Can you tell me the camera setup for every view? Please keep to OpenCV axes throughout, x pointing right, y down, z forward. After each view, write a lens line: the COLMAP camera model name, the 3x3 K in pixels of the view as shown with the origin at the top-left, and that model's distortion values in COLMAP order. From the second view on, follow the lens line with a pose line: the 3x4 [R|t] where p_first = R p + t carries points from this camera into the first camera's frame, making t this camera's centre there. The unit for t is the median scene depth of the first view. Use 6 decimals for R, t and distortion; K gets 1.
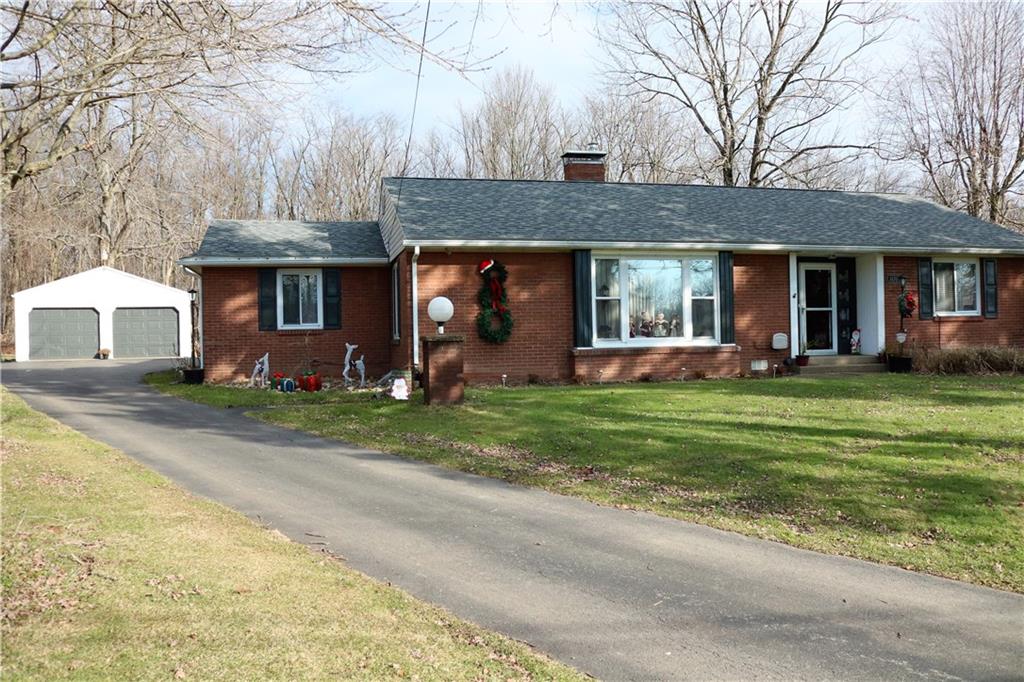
lens RADIAL K [[851.3, 0, 512.0], [0, 851.3, 341.0], [0, 0, 1]] dist [-0.091019, 0.006540]
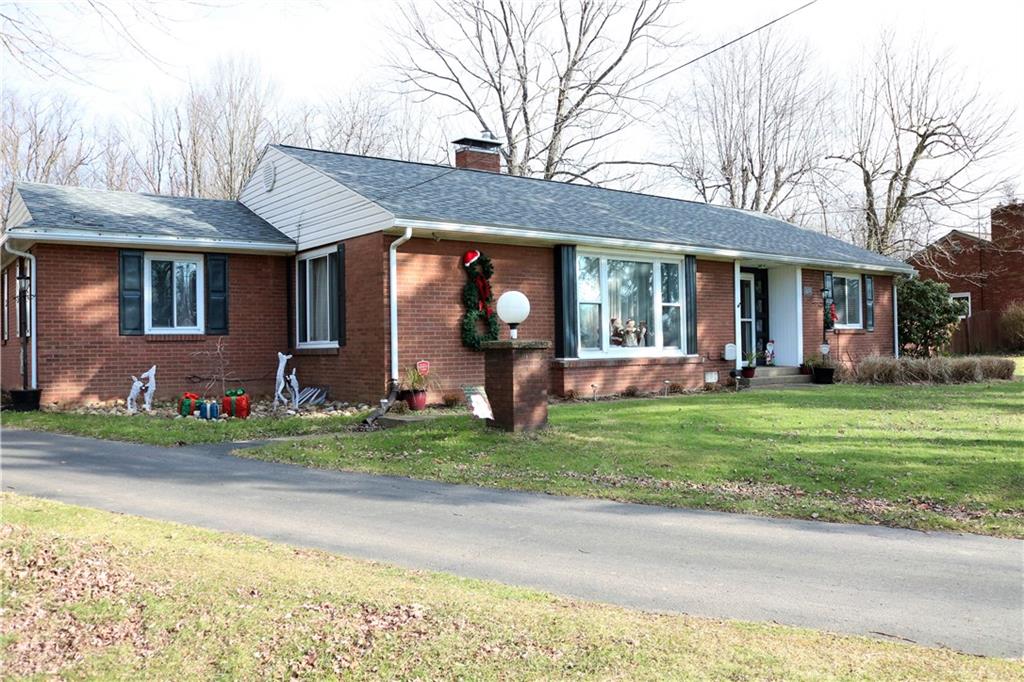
lens RADIAL K [[851.3, 0, 512.0], [0, 851.3, 341.0], [0, 0, 1]] dist [-0.091019, 0.006540]
pose [[0.915640, 0.008967, 0.401900, -0.302884], [-0.001744, 0.999830, -0.018334, 0.005884], [-0.401996, 0.016086, 0.915500, 0.224581]]
